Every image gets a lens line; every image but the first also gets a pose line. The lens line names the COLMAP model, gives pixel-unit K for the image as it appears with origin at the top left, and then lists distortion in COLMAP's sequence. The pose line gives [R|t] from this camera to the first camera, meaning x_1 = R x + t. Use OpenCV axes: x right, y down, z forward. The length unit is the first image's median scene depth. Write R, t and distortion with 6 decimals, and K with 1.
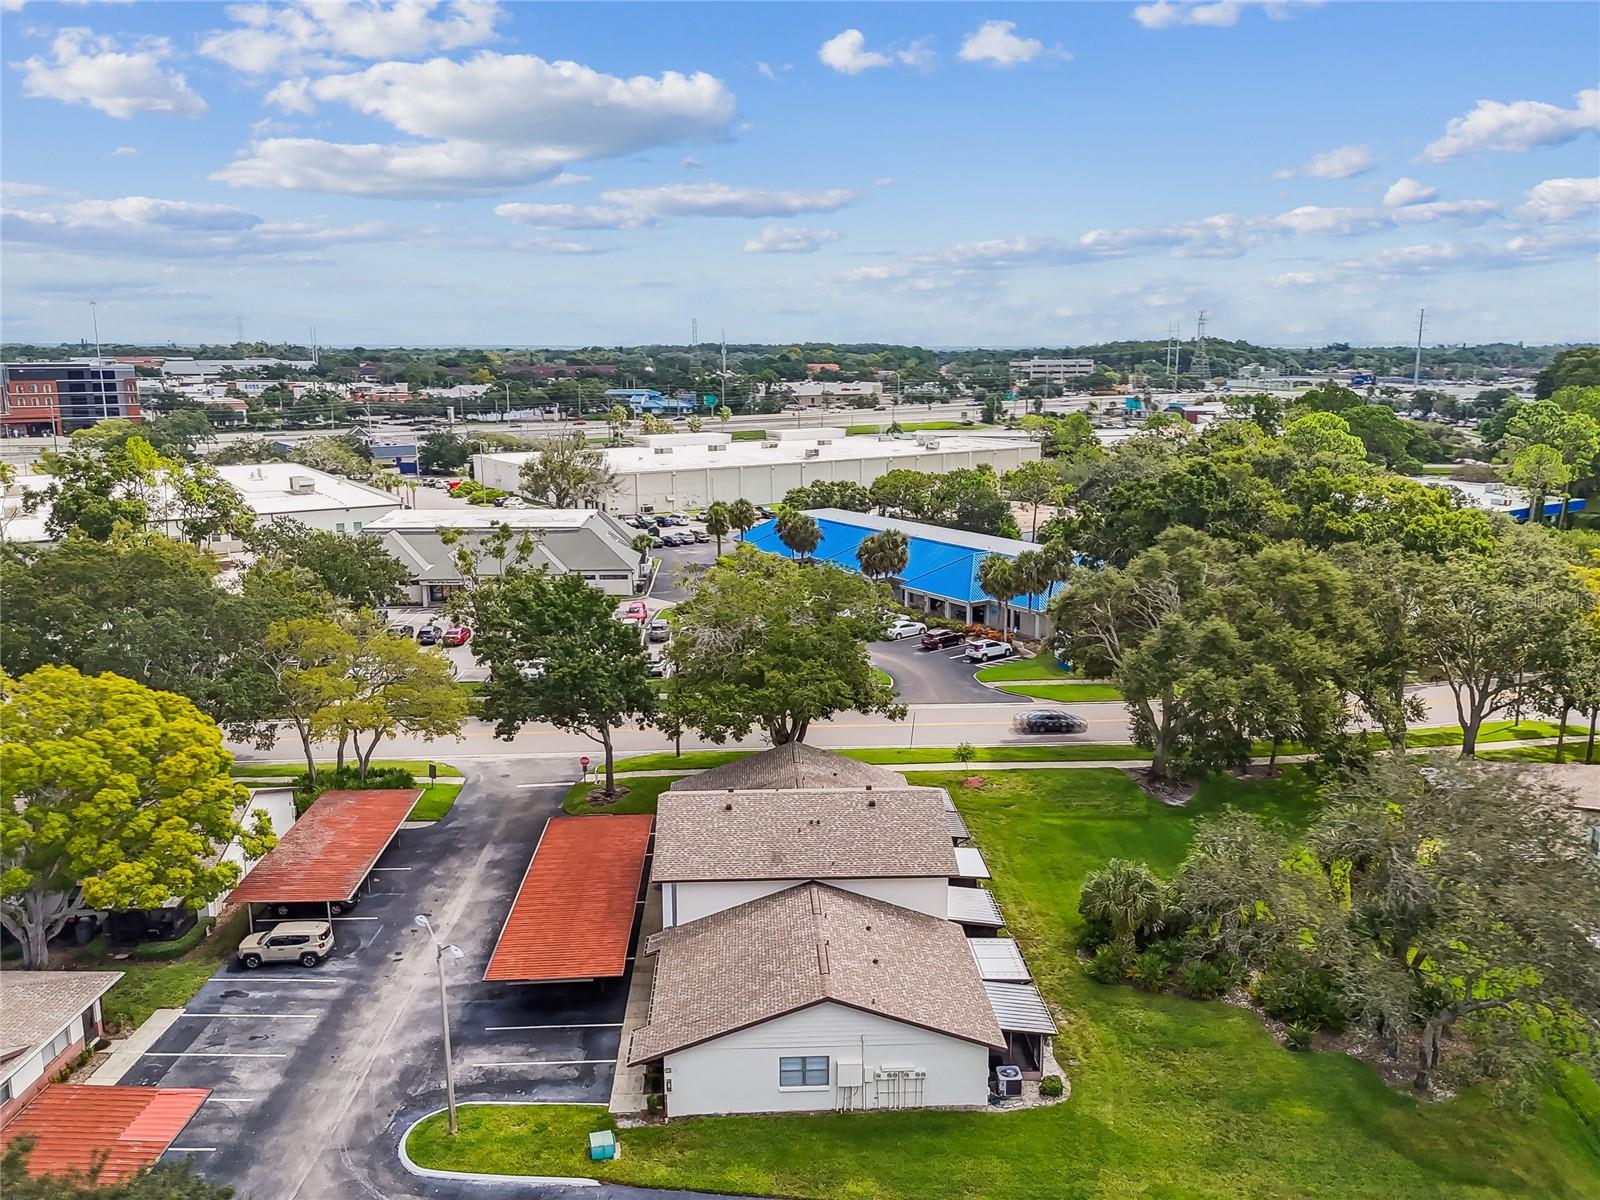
lens RADIAL K [[1187.7, 0, 800.0], [0, 1187.7, 600.0], [0, 0, 1]] dist [0.061368, -0.055019]
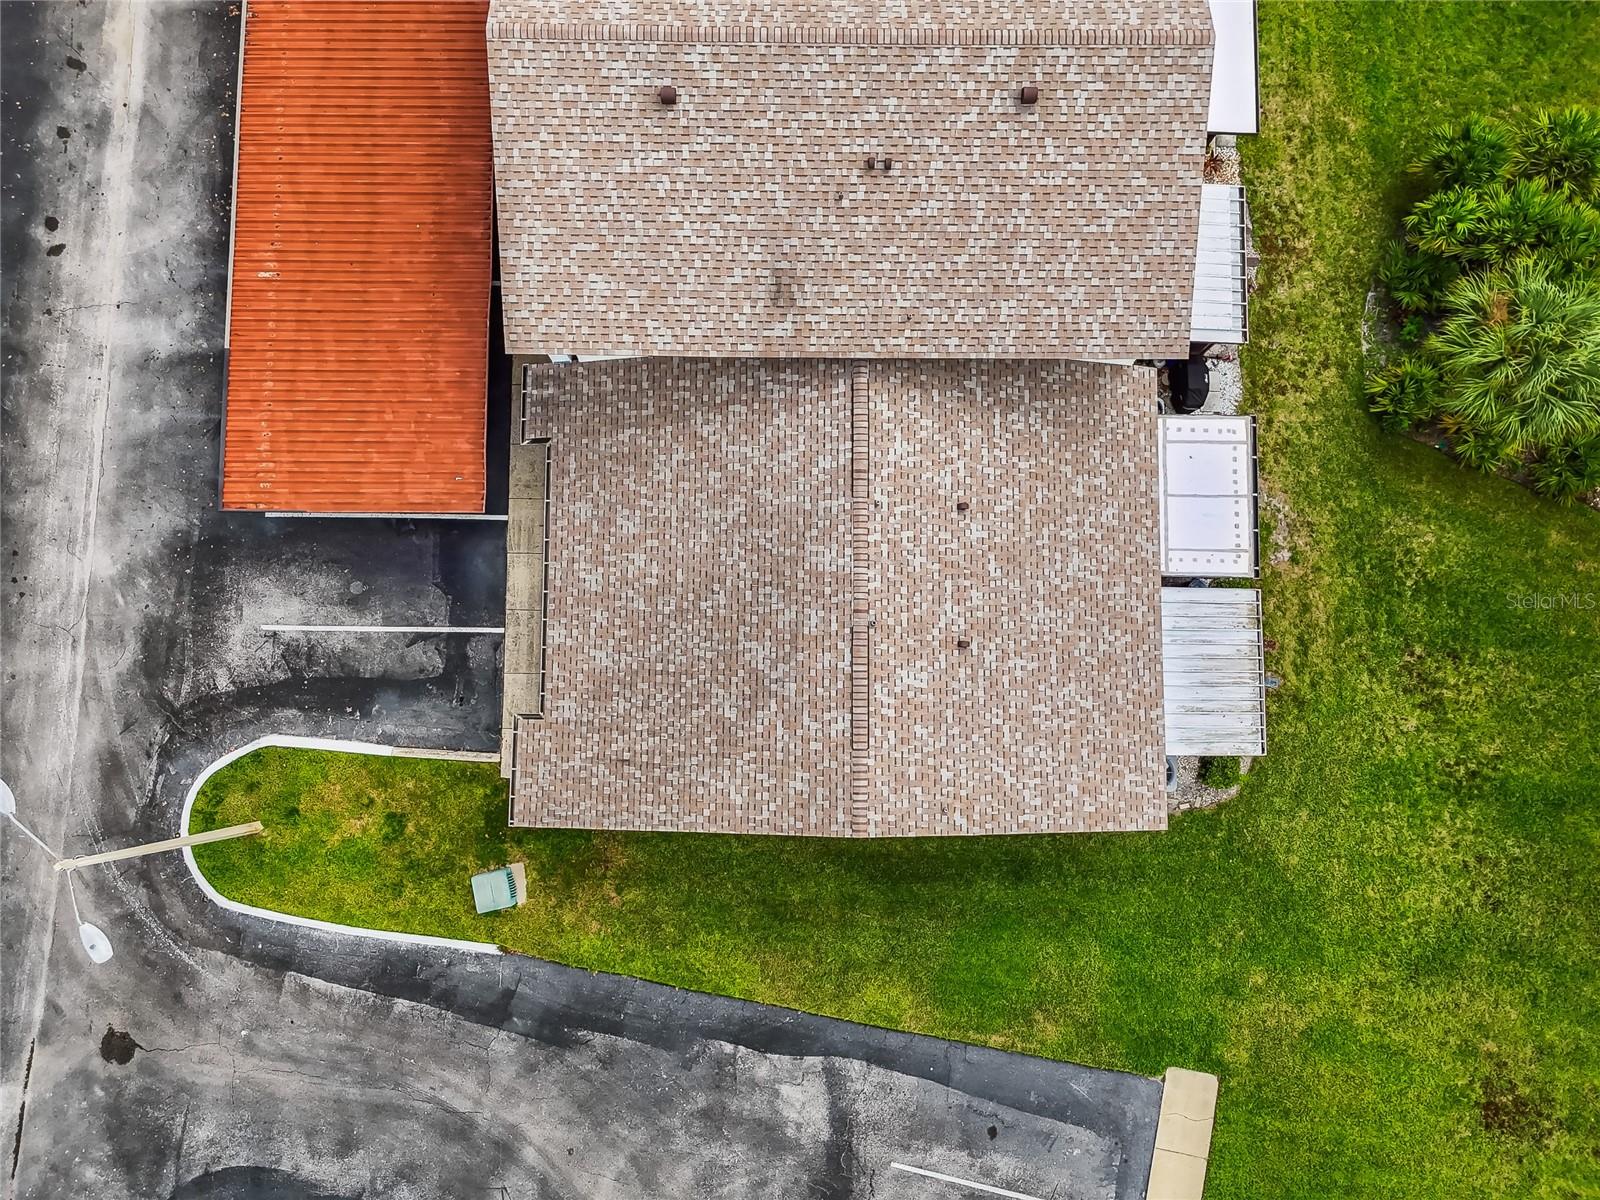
lens RADIAL K [[1187.7, 0, 800.0], [0, 1187.7, 600.0], [0, 0, 1]] dist [0.061368, -0.055019]
pose [[0.998723, 0.050287, 0.004926, -0.010580], [-0.020321, 0.310495, 0.950358, -0.186512], [0.046261, -0.949244, 0.311120, 0.851103]]
